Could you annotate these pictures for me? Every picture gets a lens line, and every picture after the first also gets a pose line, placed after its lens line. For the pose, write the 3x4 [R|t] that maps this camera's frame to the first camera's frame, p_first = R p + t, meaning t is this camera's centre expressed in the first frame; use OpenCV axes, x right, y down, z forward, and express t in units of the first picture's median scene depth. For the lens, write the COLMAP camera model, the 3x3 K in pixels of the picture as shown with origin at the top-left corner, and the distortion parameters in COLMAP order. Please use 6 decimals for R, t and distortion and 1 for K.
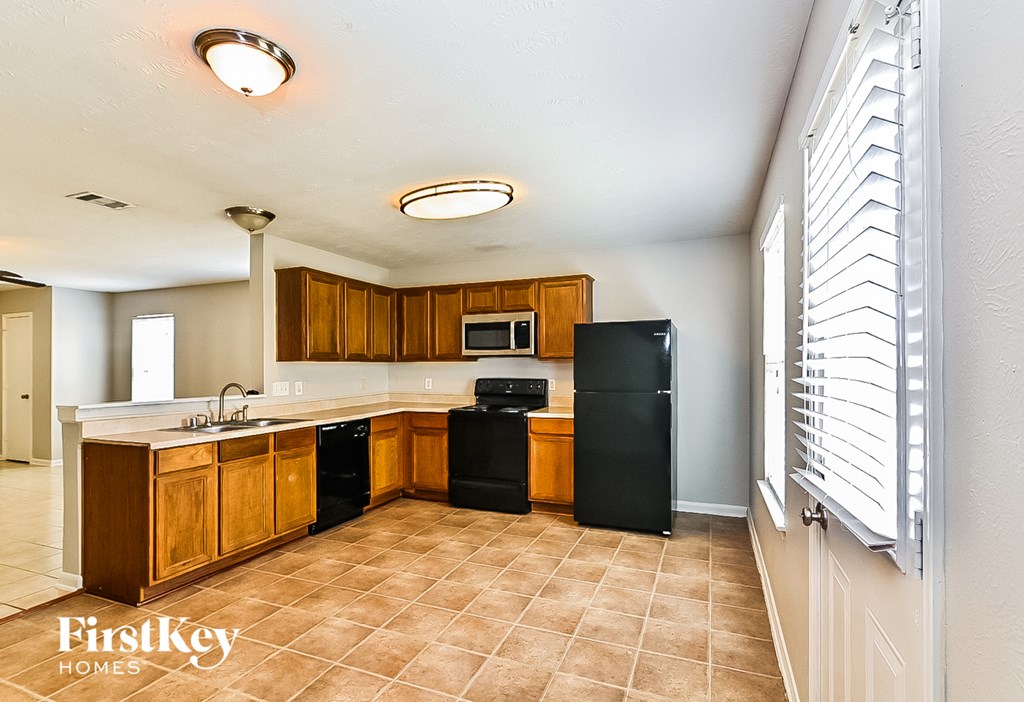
lens RADIAL K [[498.0, 0, 508.6], [0, 498.0, 362.4], [0, 0, 1]] dist [-0.002350, -0.000480]
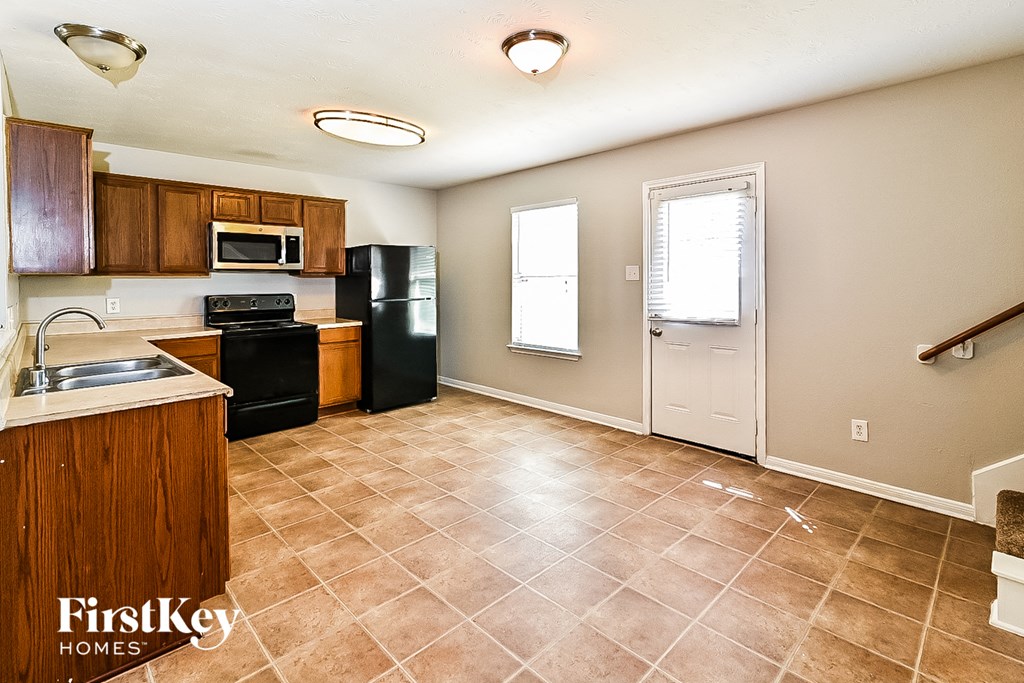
lens RADIAL K [[481.6, 0, 507.2], [0, 481.6, 287.8], [0, 0, 1]] dist [0.002125, 0.000209]
pose [[0.402870, -0.012584, 0.915170, -0.728255], [-0.001888, 0.999892, 0.014581, 0.006636], [-0.915255, -0.007602, 0.402803, 0.226114]]
